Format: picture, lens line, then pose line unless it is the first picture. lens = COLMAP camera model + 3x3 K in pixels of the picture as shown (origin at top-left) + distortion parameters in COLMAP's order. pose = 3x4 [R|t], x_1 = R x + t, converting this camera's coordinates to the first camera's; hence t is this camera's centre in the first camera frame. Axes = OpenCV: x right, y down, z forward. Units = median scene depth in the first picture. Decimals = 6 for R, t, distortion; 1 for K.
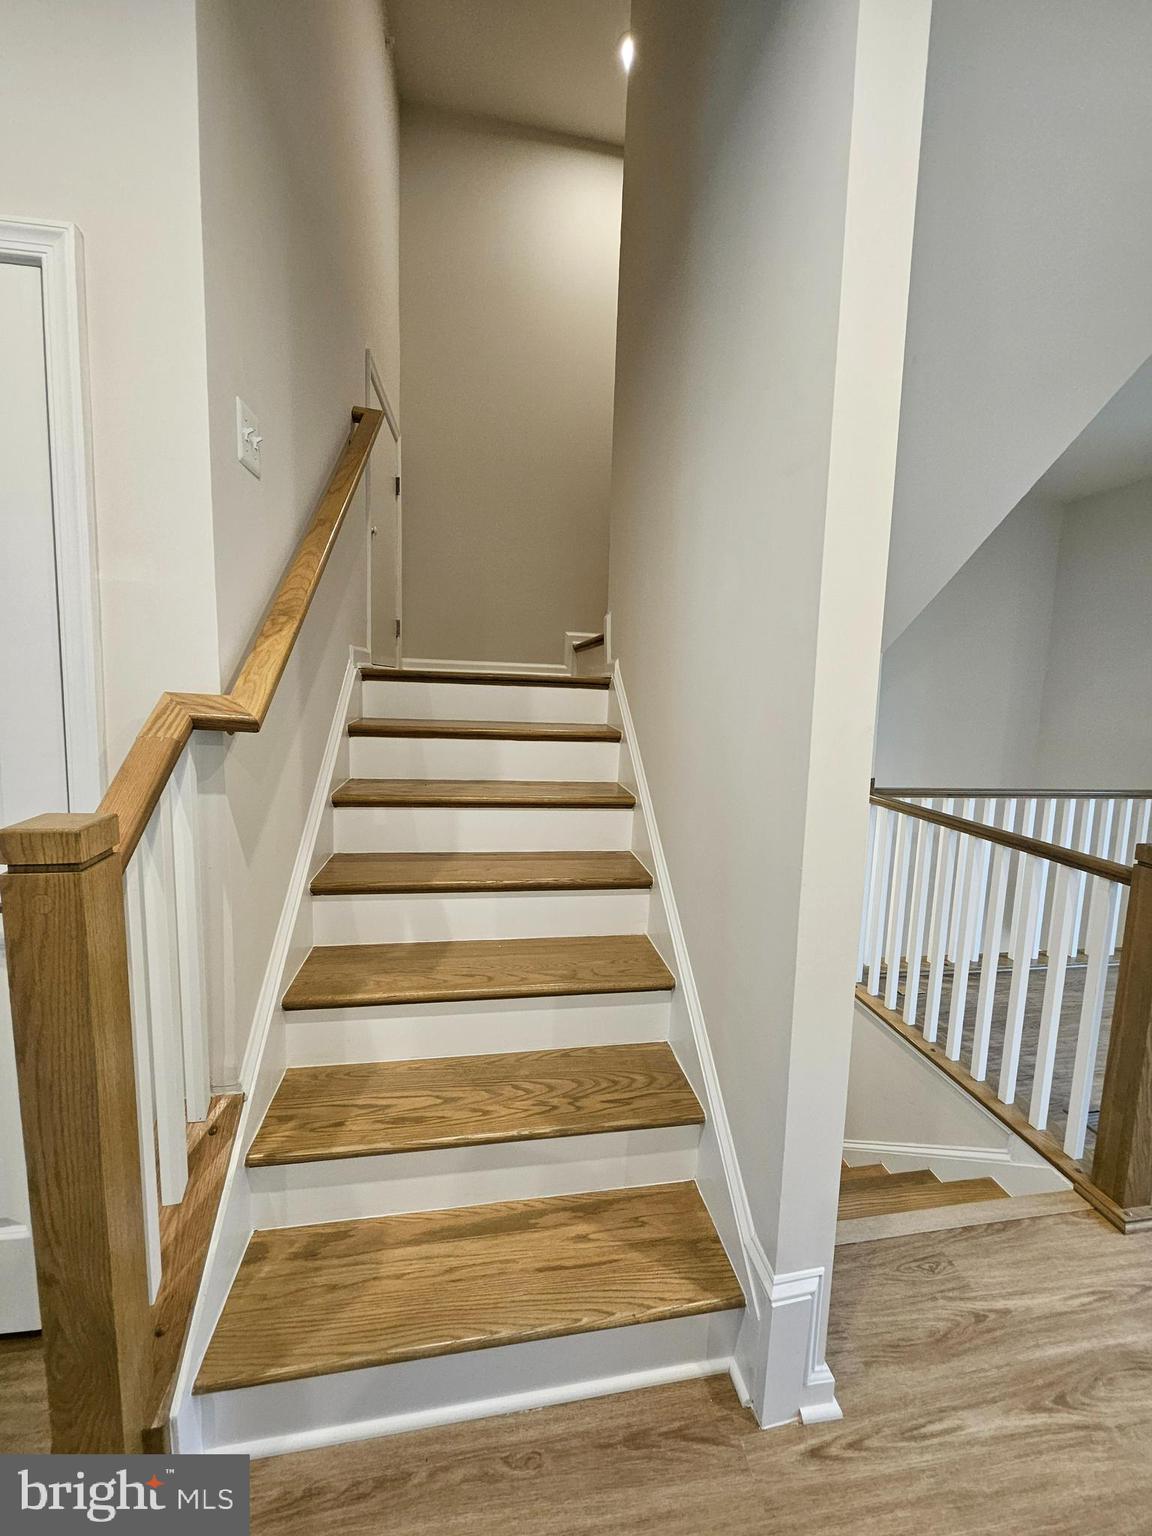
lens RADIAL K [[602.3, 0, 578.0], [0, 602.3, 755.6], [0, 0, 1]] dist [0.000116, 0.001730]
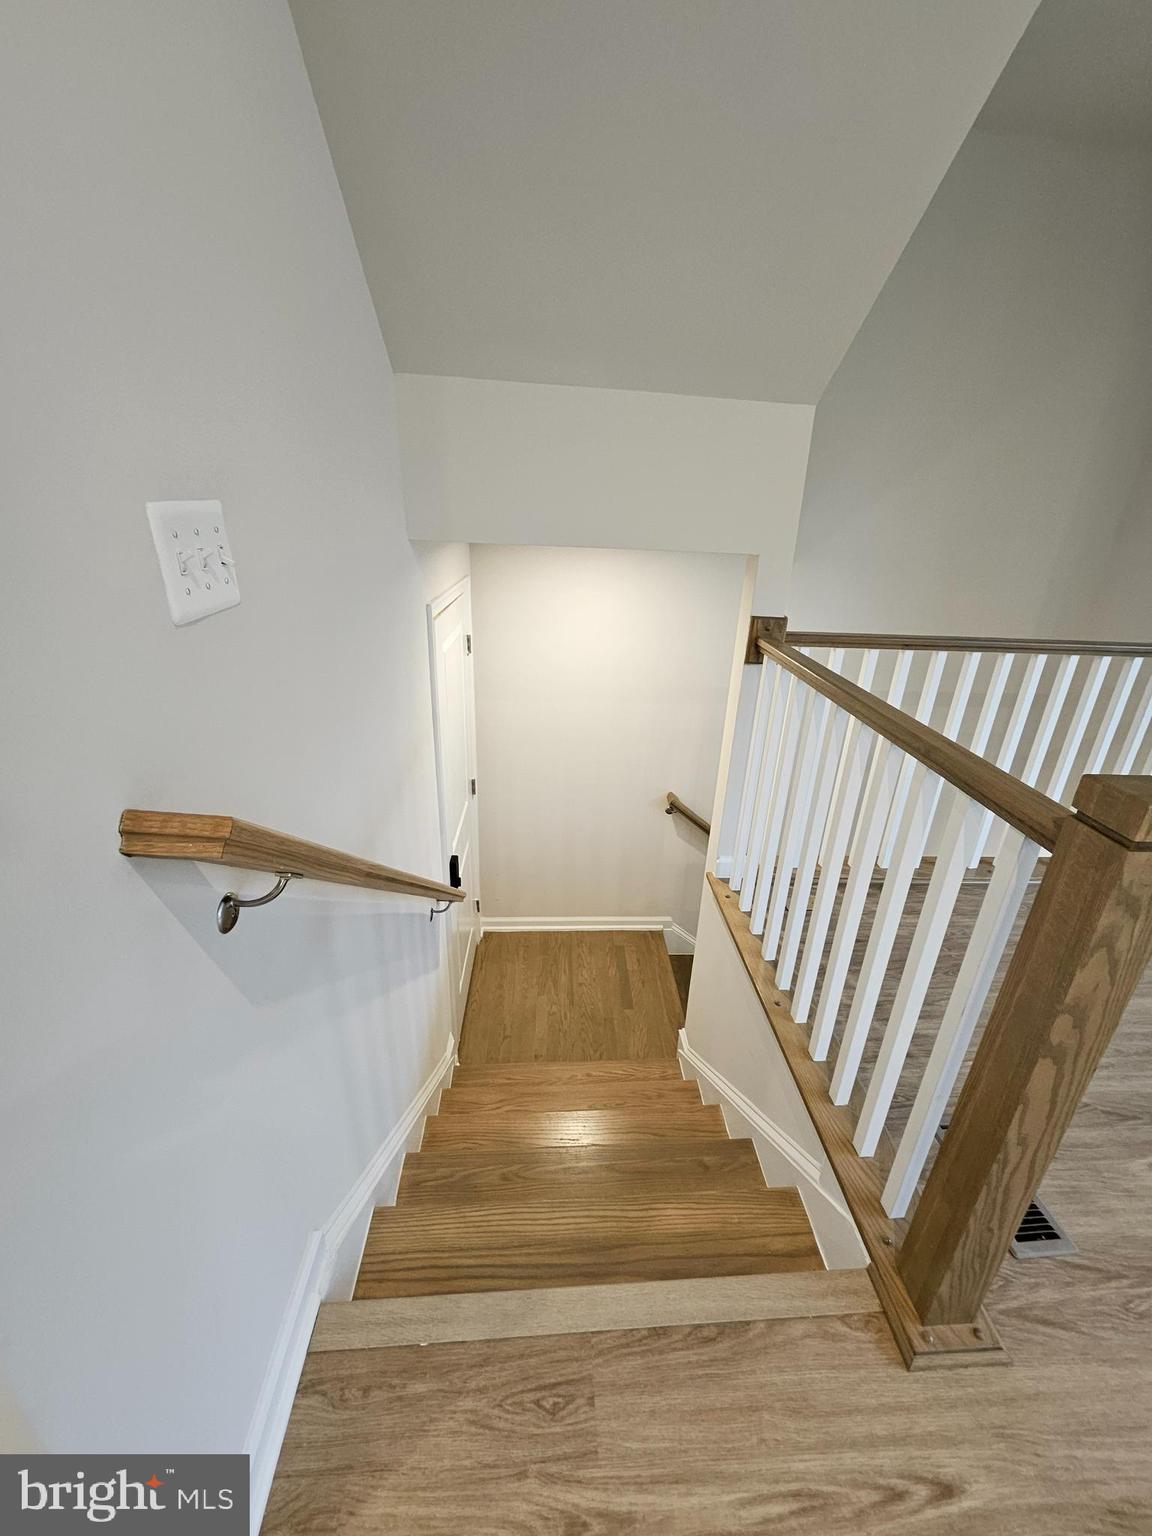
lens RADIAL K [[602.3, 0, 579.6], [0, 602.3, 769.2], [0, 0, 1]] dist [0.000116, 0.001730]
pose [[0.995723, 0.045081, -0.080643, 0.584088], [-0.020980, 0.960401, 0.277832, 0.035832], [0.089975, -0.274952, 0.957239, 0.540955]]
